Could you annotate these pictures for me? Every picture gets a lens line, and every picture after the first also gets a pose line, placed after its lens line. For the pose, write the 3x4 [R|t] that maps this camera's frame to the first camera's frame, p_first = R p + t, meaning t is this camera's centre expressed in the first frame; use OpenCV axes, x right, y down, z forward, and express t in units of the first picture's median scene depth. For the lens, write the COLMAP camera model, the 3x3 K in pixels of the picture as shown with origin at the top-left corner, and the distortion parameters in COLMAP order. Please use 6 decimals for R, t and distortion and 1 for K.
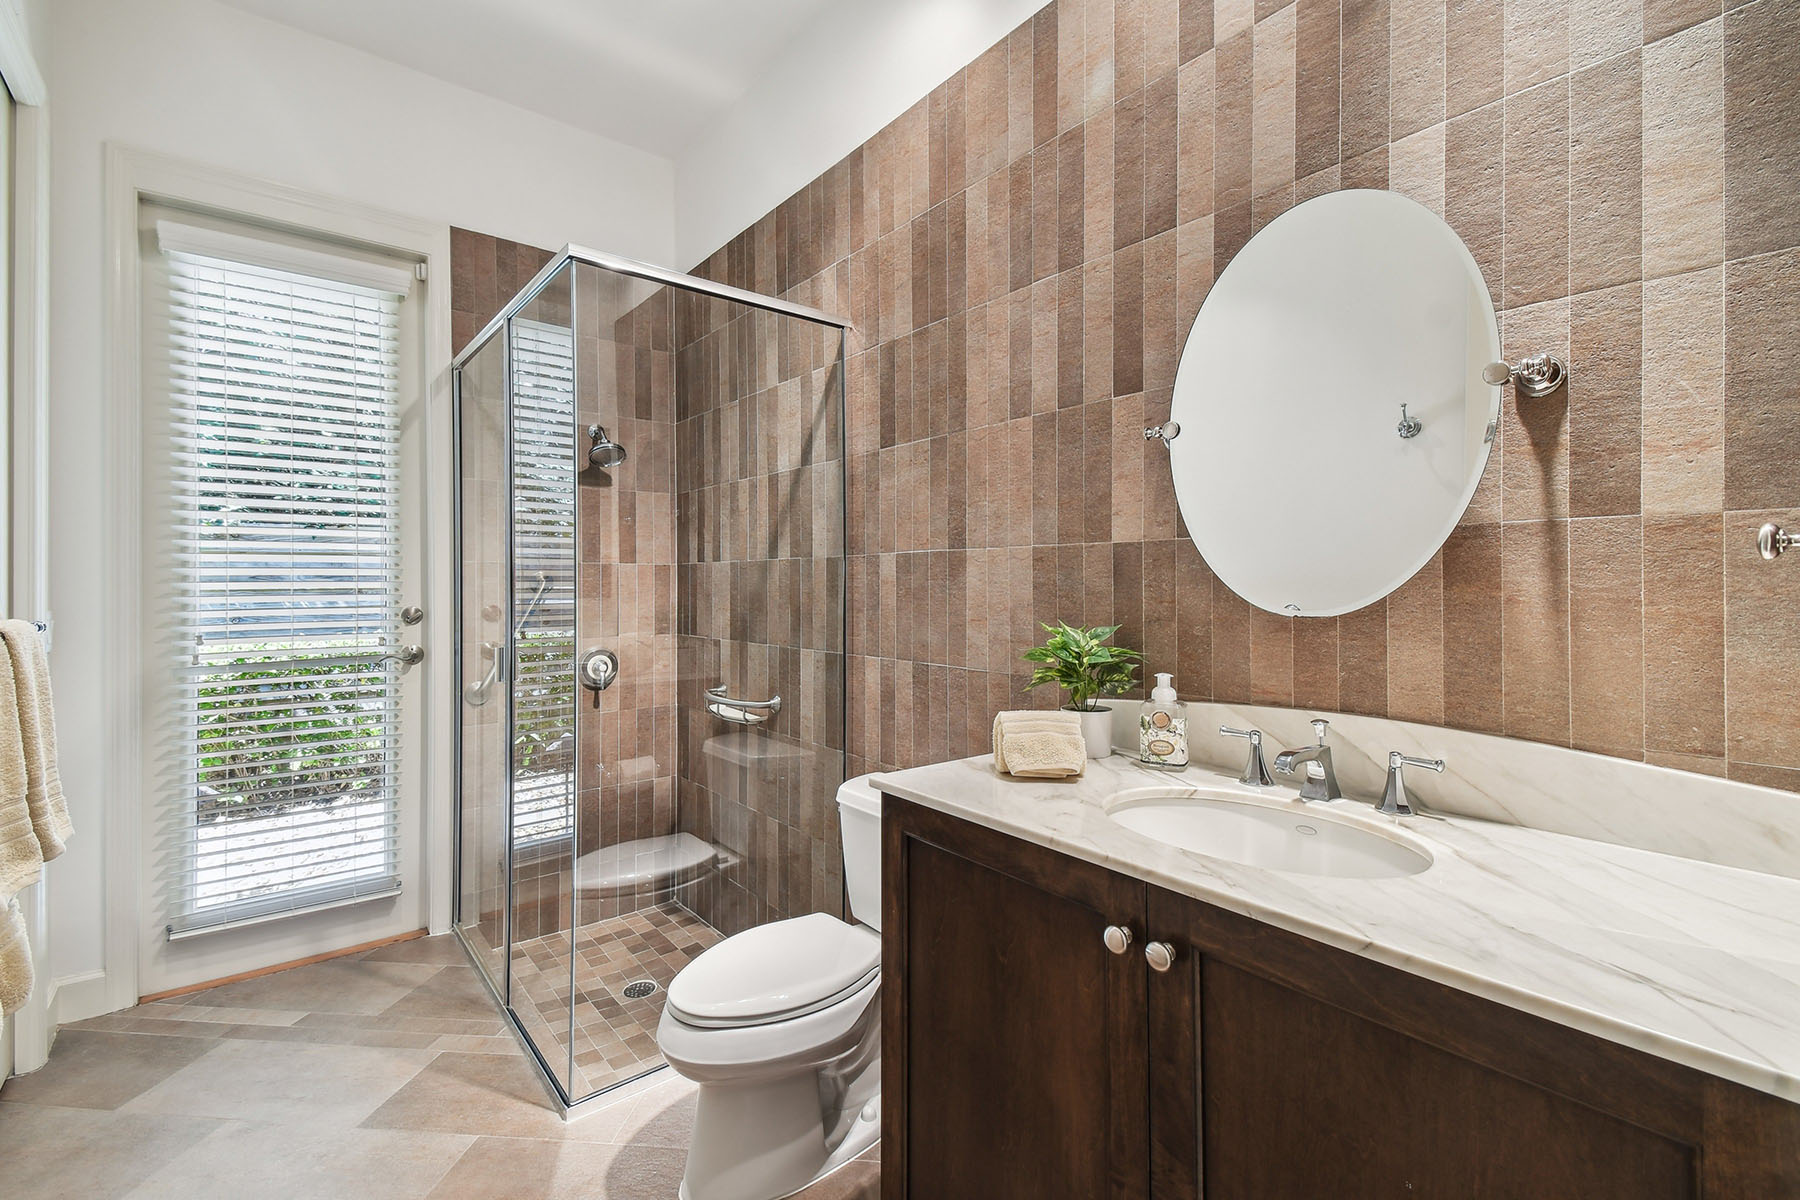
lens RADIAL K [[787.6, 0, 899.7], [0, 787.6, 585.9], [0, 0, 1]] dist [0.049161, -0.020716]
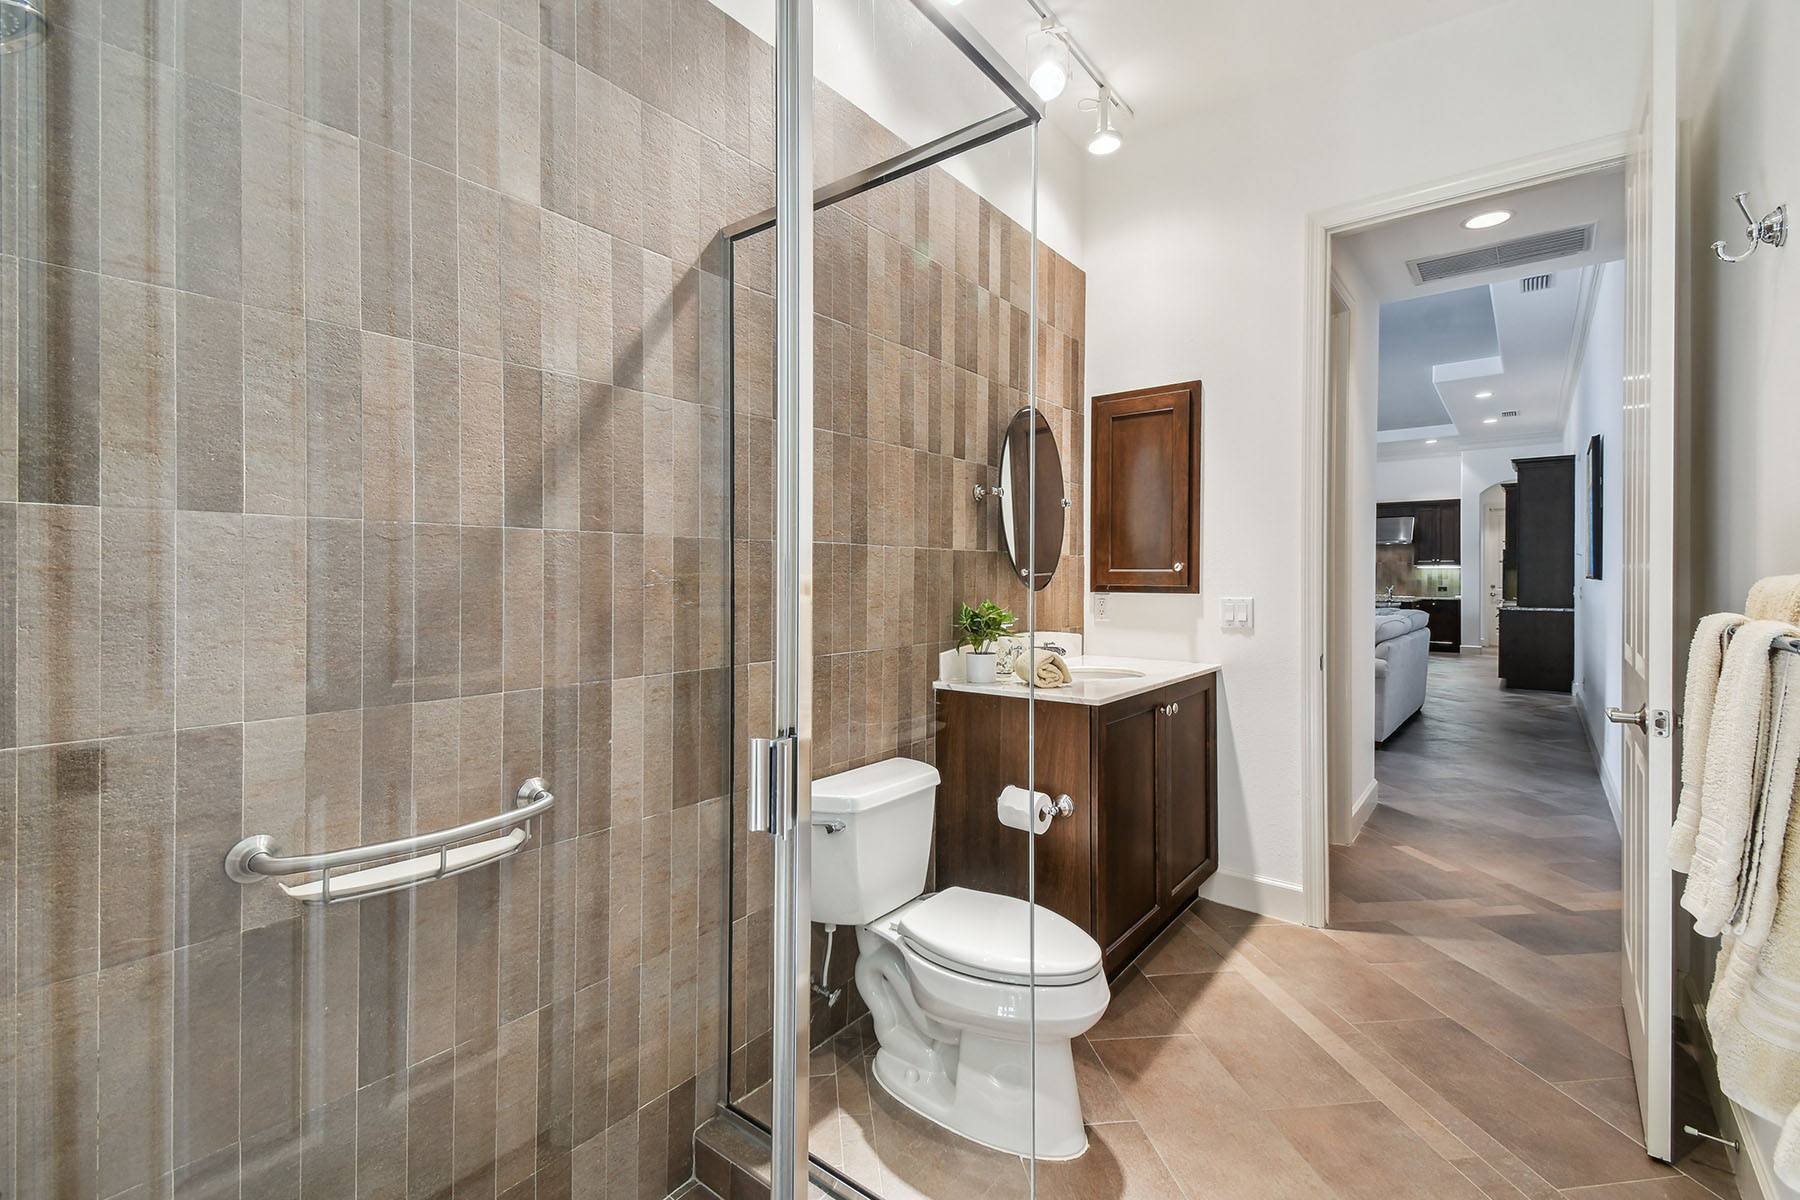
lens RADIAL K [[787.6, 0, 890.8], [0, 787.6, 576.8], [0, 0, 1]] dist [0.049161, -0.020716]
pose [[-0.216656, -0.004725, 0.976237, -1.010222], [-0.002754, 0.999987, 0.004229, -0.005858], [-0.976244, -0.001773, -0.216666, 1.196887]]
